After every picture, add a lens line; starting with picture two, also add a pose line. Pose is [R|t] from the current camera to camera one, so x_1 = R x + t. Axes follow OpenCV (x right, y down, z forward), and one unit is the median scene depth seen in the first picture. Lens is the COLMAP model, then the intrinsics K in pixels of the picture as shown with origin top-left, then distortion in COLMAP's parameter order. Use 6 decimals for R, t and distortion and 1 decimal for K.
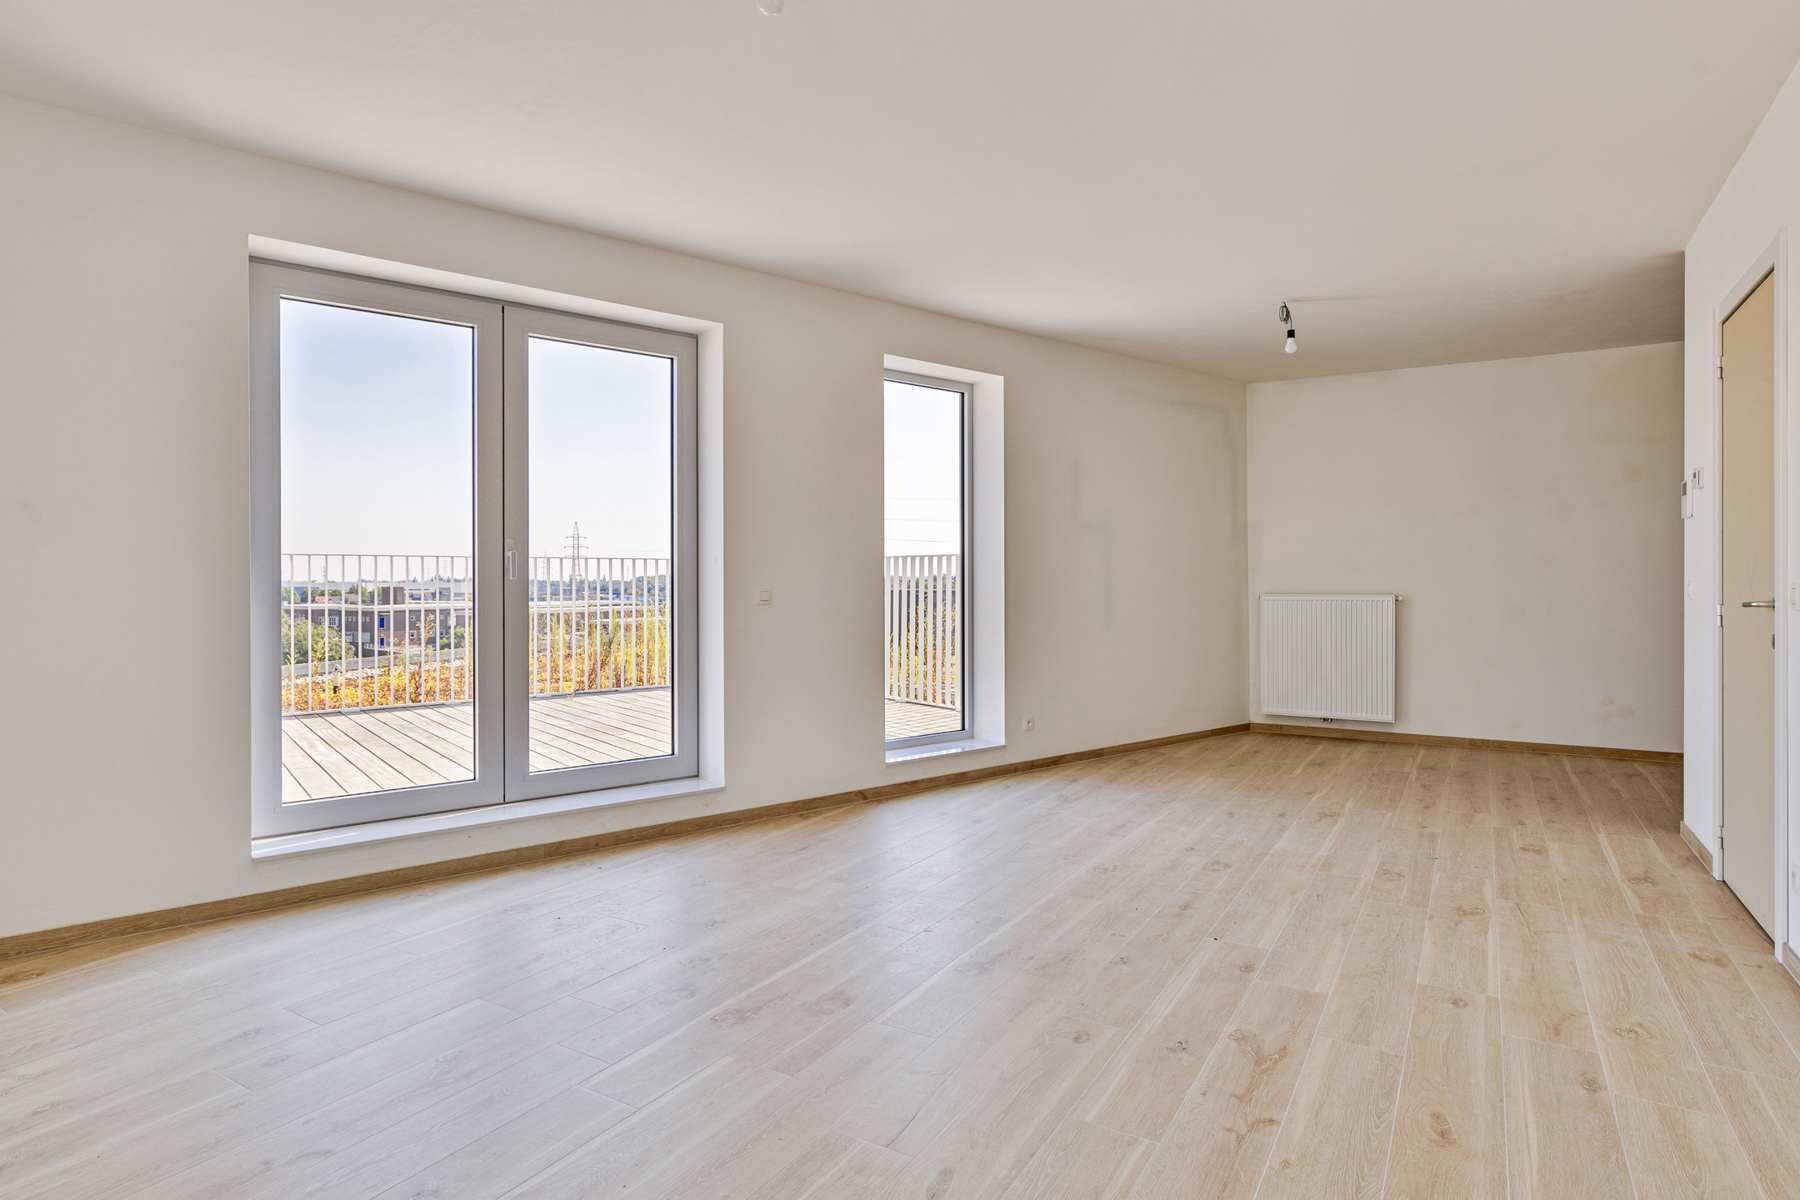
lens RADIAL K [[952.2, 0, 907.2], [0, 952.2, 579.8], [0, 0, 1]] dist [-0.003687, 0.001829]
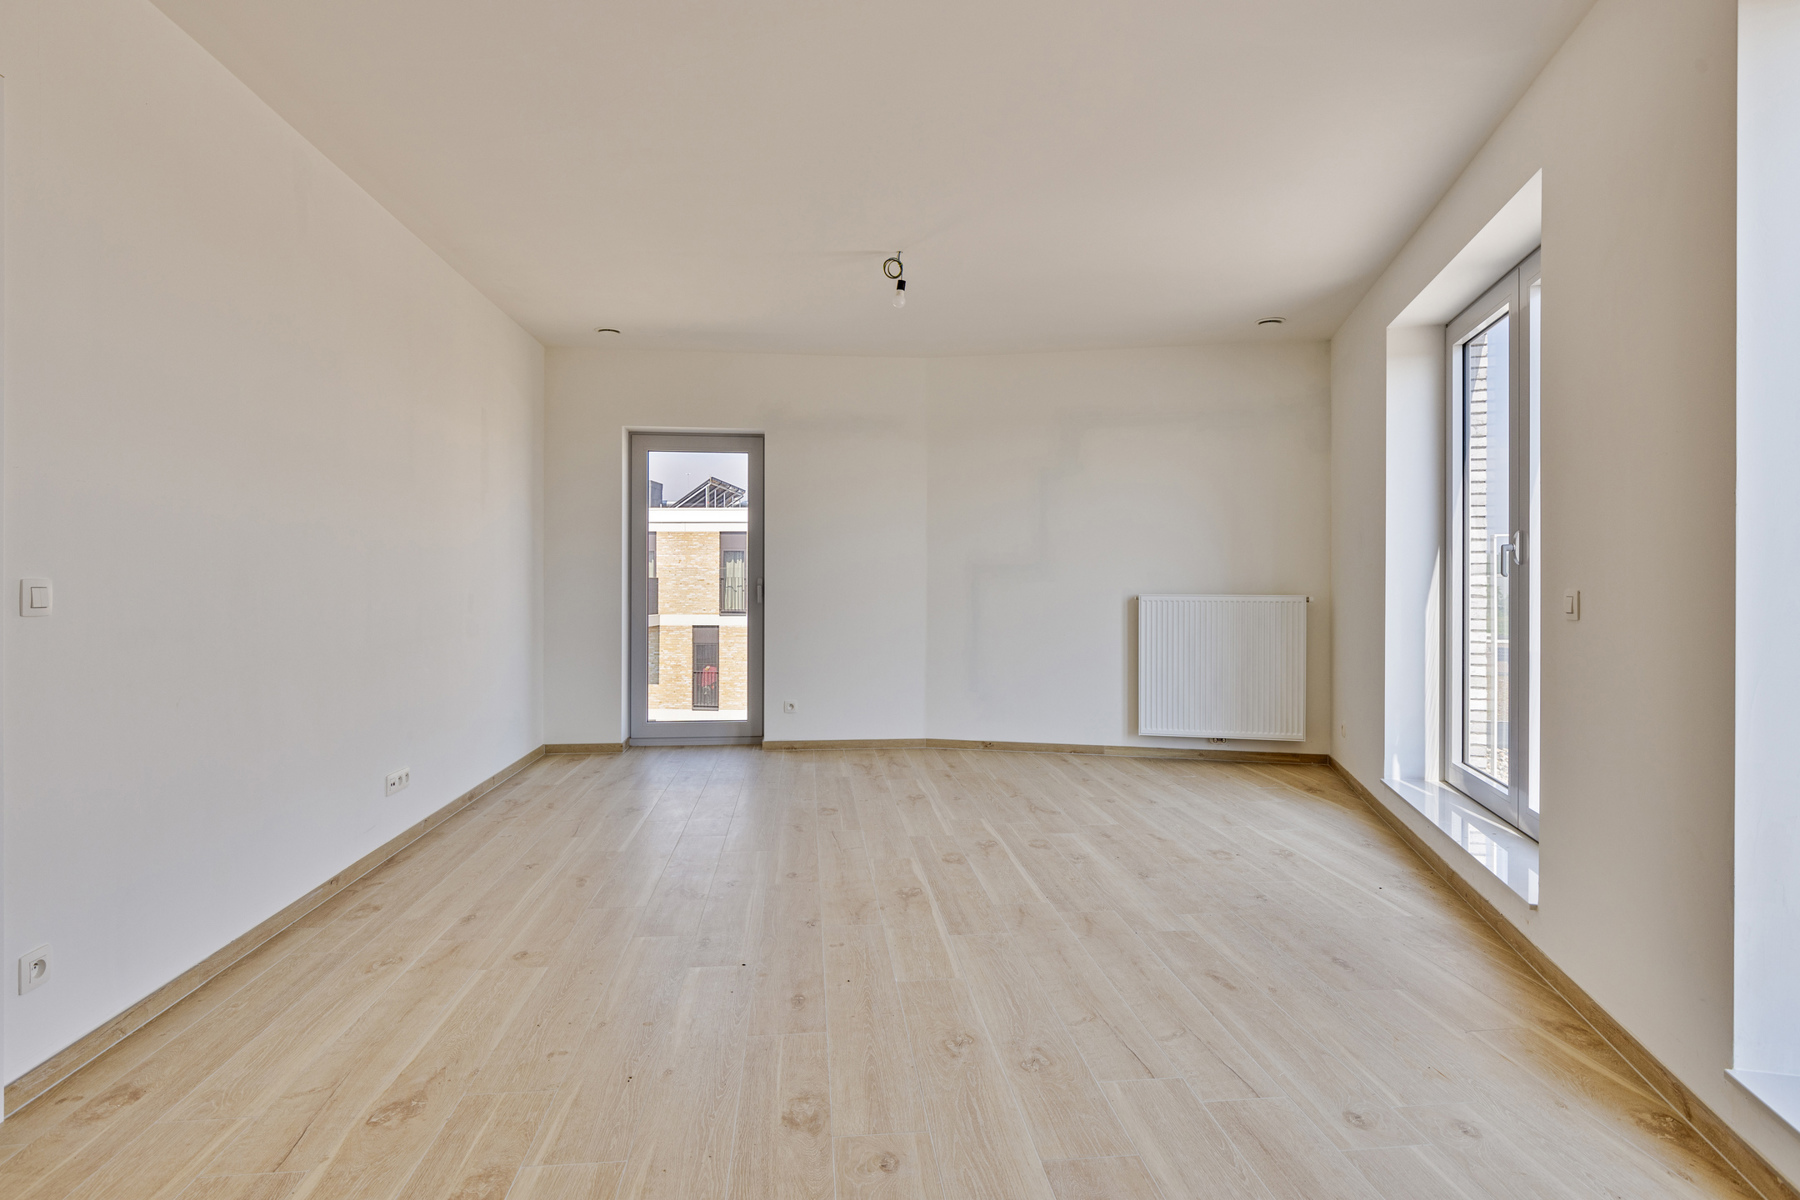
lens RADIAL K [[952.2, 0, 907.2], [0, 952.2, 579.8], [0, 0, 1]] dist [-0.003687, 0.001829]
pose [[-0.795260, 0.001059, -0.606267, 0.759743], [0.000474, 0.999999, 0.001125, 0.001920], [0.606268, 0.000607, -0.795260, 1.834412]]
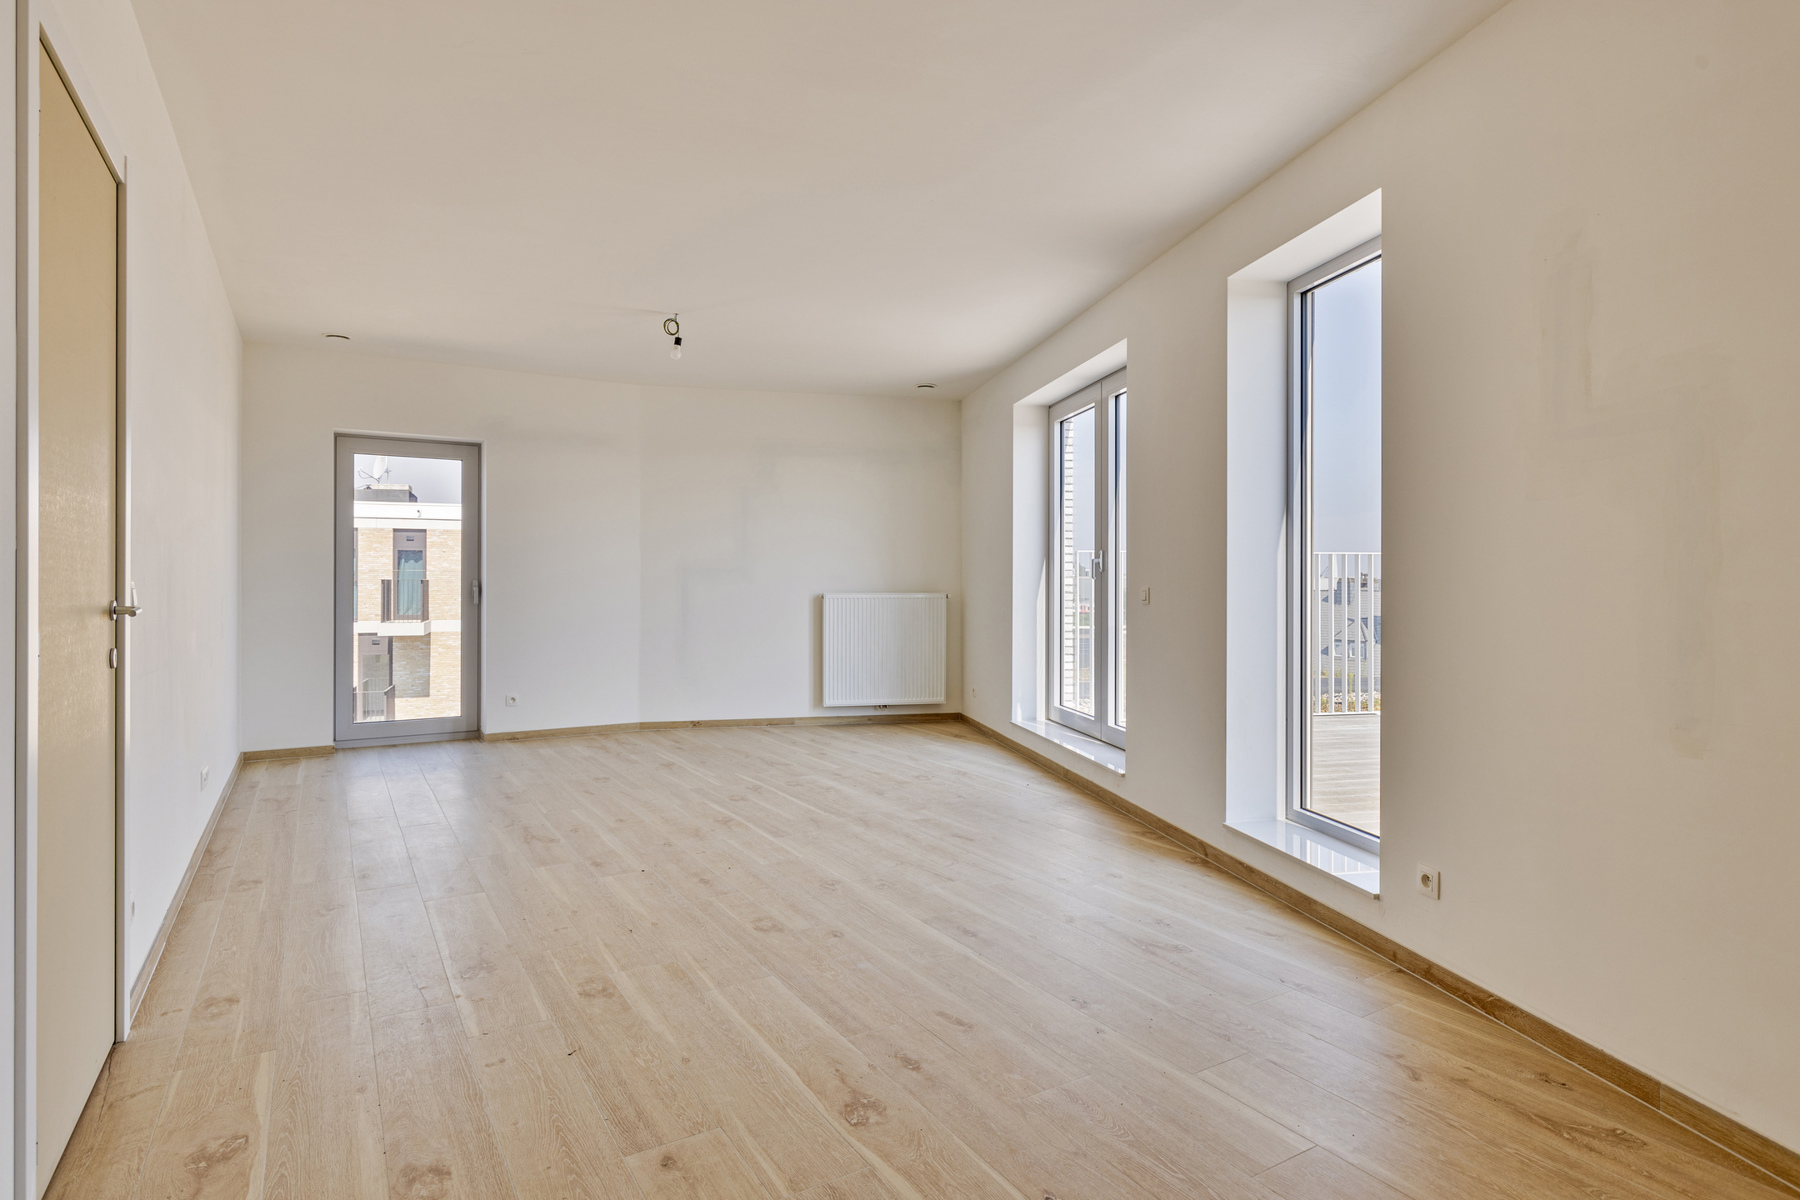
lens RADIAL K [[952.2, 0, 907.2], [0, 952.2, 579.8], [0, 0, 1]] dist [-0.003687, 0.001829]
pose [[-0.460159, 0.000004, -0.887836, 1.263045], [0.000939, 0.999999, -0.000482, 0.001782], [0.887836, -0.001055, -0.460159, 1.873152]]
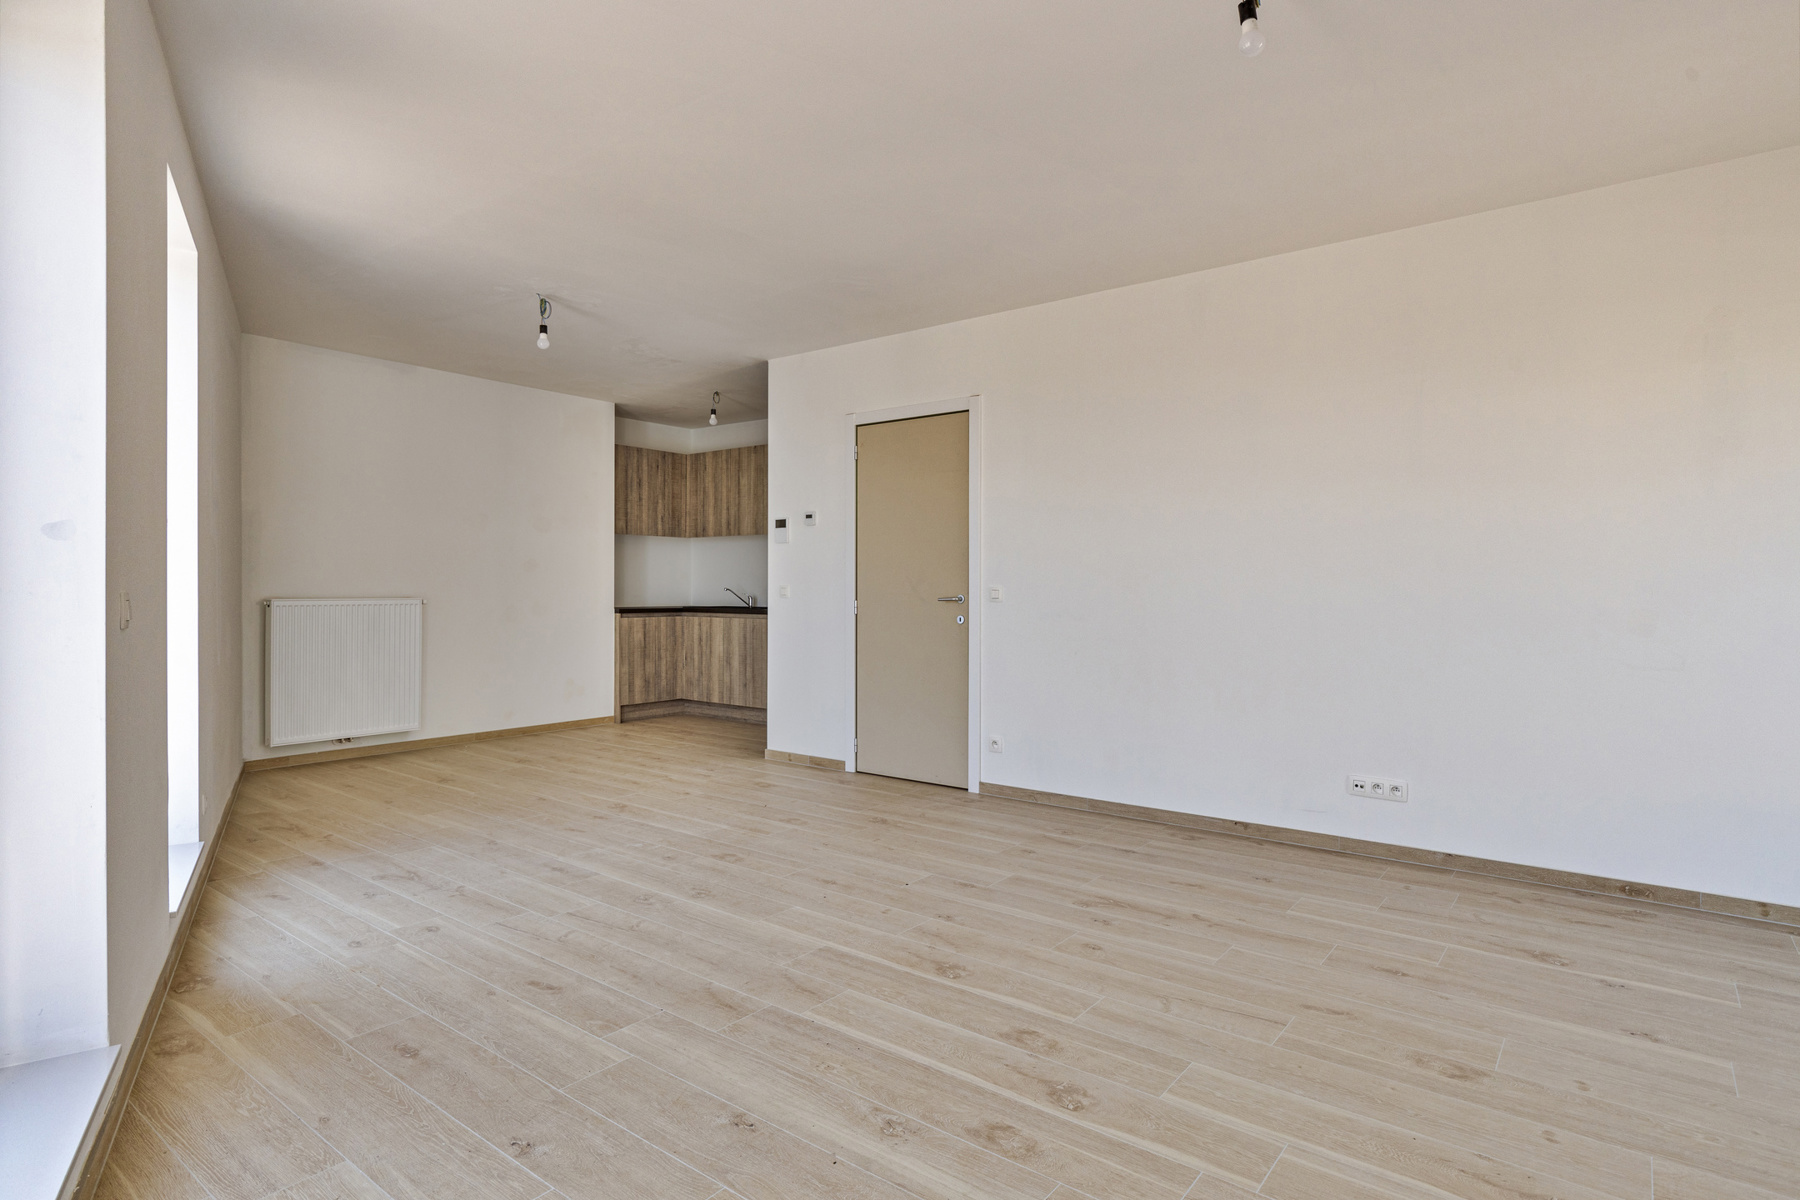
lens RADIAL K [[952.2, 0, 907.2], [0, 952.2, 579.8], [0, 0, 1]] dist [-0.003687, 0.001829]
pose [[0.116499, 0.007200, 0.993165, -0.862001], [-0.003790, 0.999970, -0.006805, 0.004678], [-0.993184, -0.002971, 0.116523, 0.863205]]
